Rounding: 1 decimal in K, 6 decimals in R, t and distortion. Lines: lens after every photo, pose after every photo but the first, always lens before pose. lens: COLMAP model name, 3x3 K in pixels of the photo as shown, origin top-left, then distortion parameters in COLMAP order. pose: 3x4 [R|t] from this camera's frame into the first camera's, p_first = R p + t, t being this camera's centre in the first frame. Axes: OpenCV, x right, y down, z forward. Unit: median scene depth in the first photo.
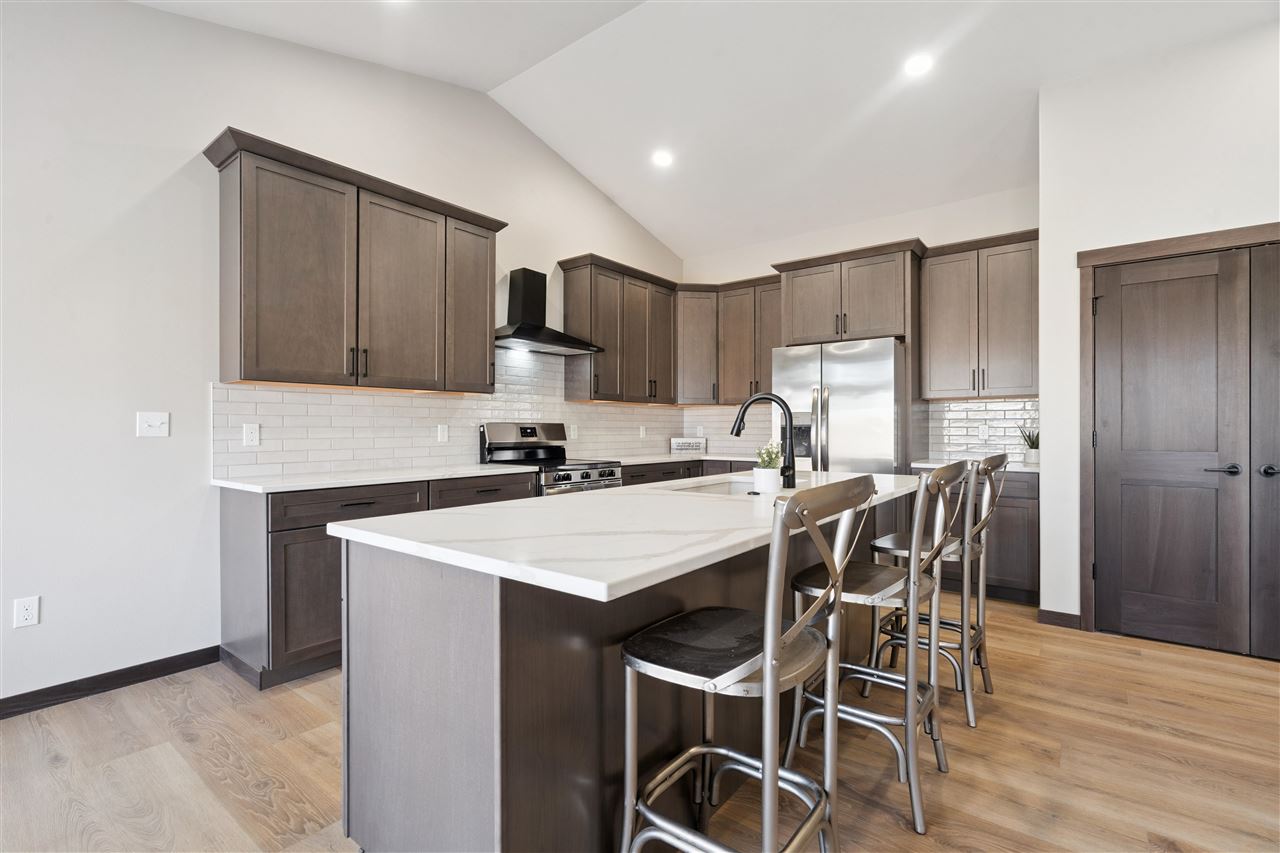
lens RADIAL K [[583.4, 0, 633.5], [0, 583.4, 426.1], [0, 0, 1]] dist [-0.000868, 0.000622]
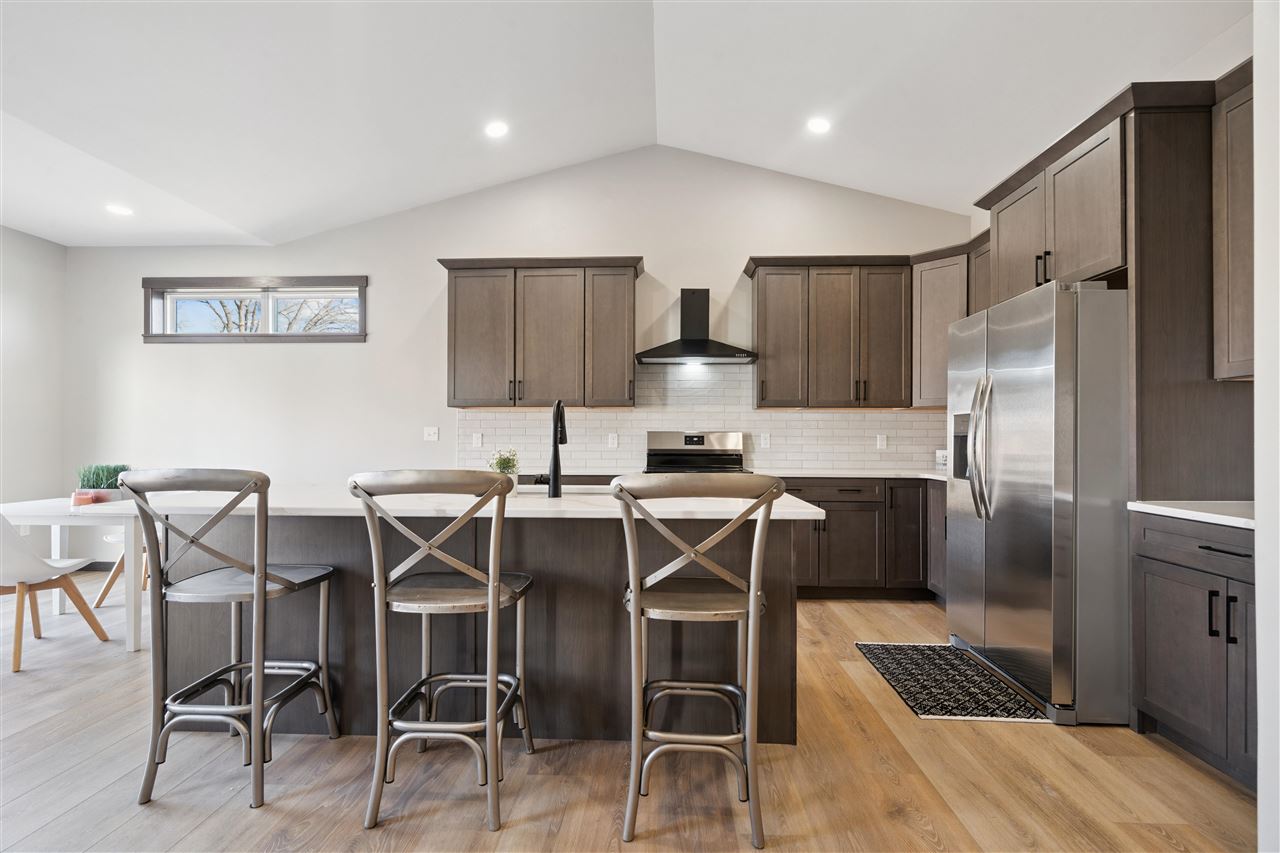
lens RADIAL K [[583.4, 0, 658.0], [0, 583.4, 435.6], [0, 0, 1]] dist [-0.000868, 0.000622]
pose [[0.593425, -0.001109, -0.804889, 0.638112], [-0.000286, 0.999999, -0.001589, 0.003289], [0.804889, 0.001173, 0.593424, 0.308971]]
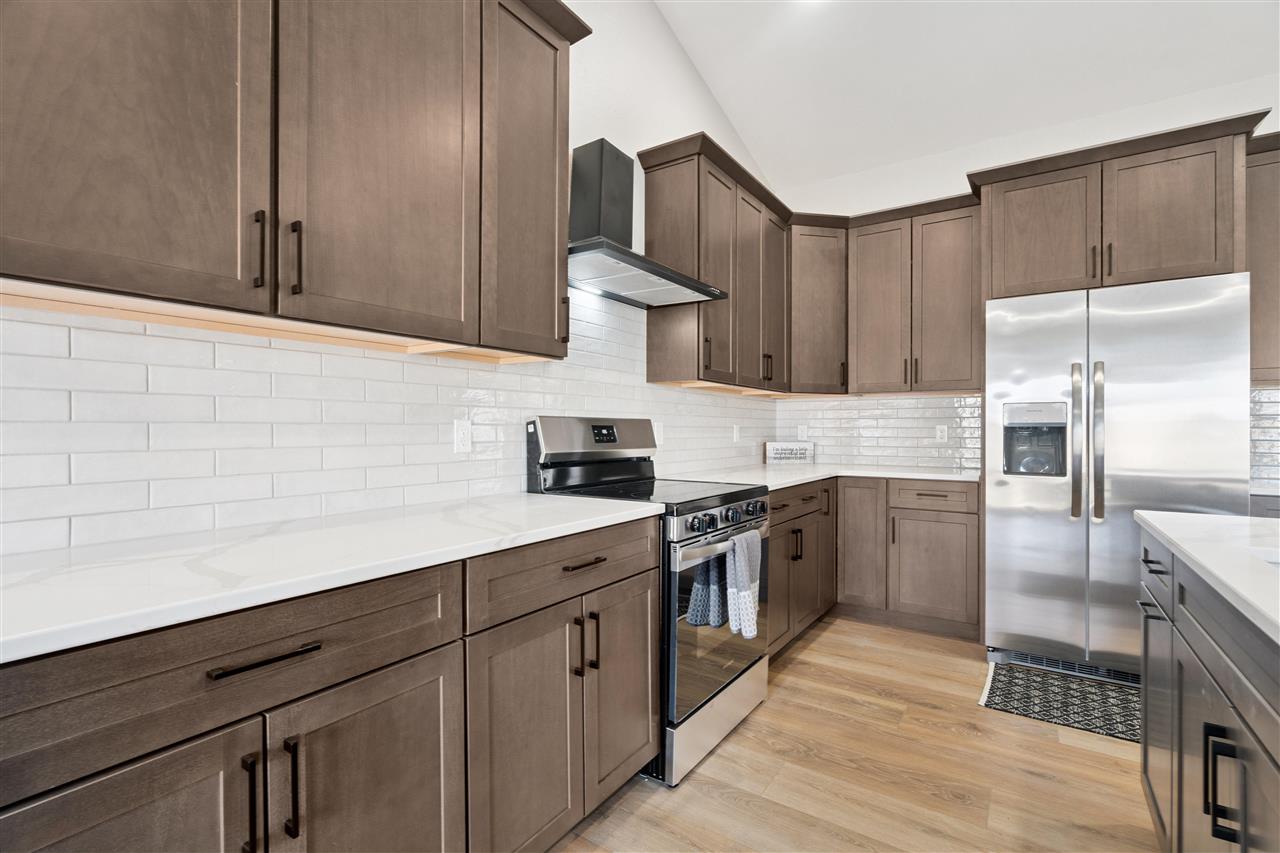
lens RADIAL K [[583.4, 0, 641.2], [0, 583.4, 428.9], [0, 0, 1]] dist [-0.000868, 0.000622]
pose [[0.996877, 0.004213, 0.078852, -0.187600], [-0.004615, 0.999977, 0.004922, 0.002344], [-0.078829, -0.005270, 0.996874, 0.426859]]
